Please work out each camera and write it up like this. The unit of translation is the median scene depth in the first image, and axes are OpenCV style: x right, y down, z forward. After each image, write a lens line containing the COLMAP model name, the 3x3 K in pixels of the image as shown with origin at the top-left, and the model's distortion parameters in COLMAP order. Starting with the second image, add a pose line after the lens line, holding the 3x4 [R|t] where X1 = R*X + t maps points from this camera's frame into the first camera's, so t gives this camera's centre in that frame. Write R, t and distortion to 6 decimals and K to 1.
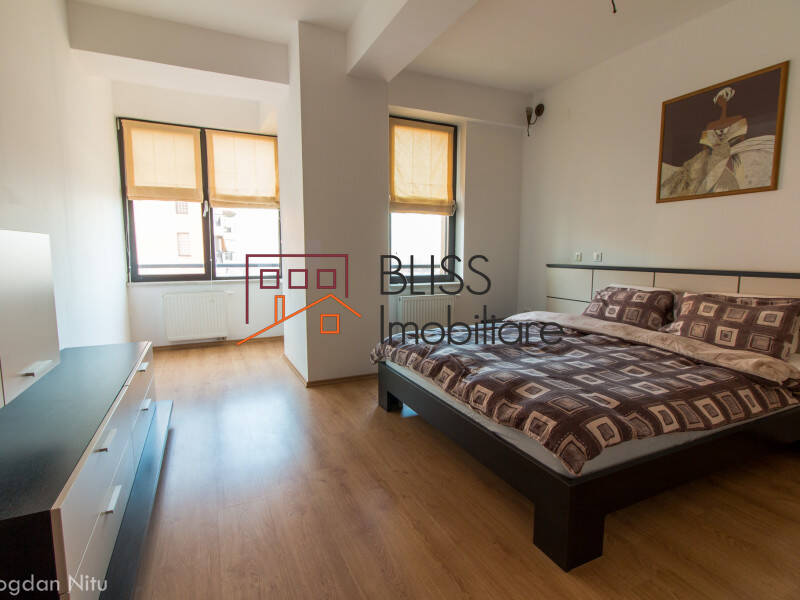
lens RADIAL K [[410.9, 0, 400.0], [0, 410.9, 300.0], [0, 0, 1]] dist [-0.003698, 0.001404]
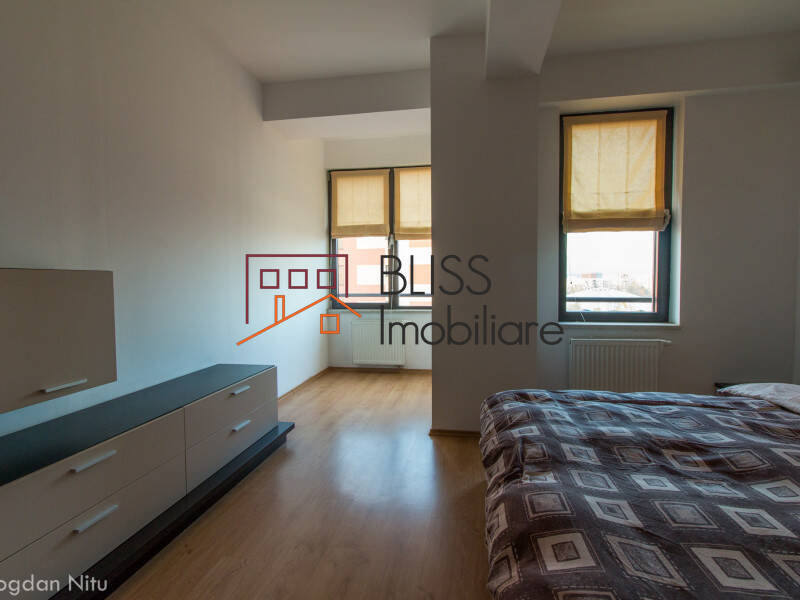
lens RADIAL K [[410.9, 0, 400.0], [0, 410.9, 300.0], [0, 0, 1]] dist [-0.003698, 0.001404]
pose [[0.819051, 0.019845, -0.573377, 0.238711], [-0.058991, 0.997018, -0.049759, -0.031523], [0.570679, 0.074579, 0.817779, 0.233062]]
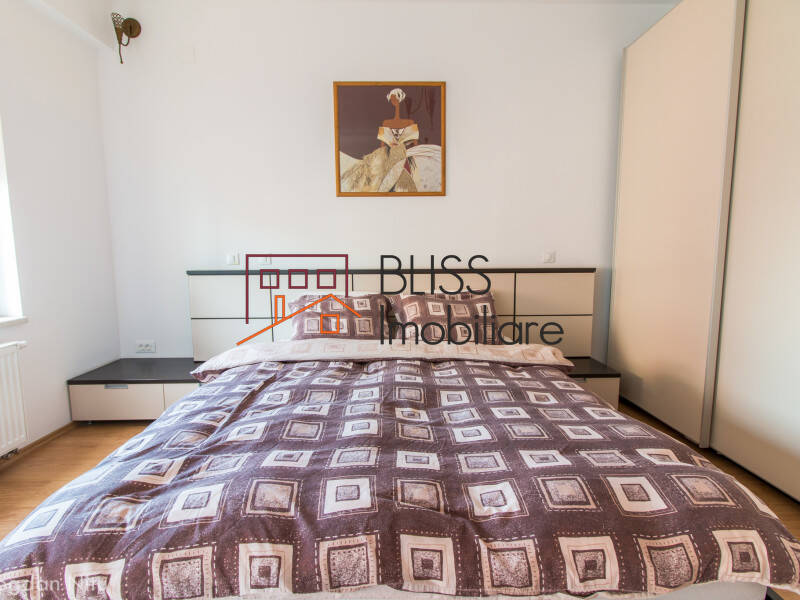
lens RADIAL K [[410.9, 0, 400.0], [0, 410.9, 300.0], [0, 0, 1]] dist [-0.003698, 0.001404]
pose [[0.402228, -0.112711, 0.908575, -0.160834], [0.113532, 0.990874, 0.072659, -0.067902], [-0.908473, 0.073926, 0.411353, 0.560566]]
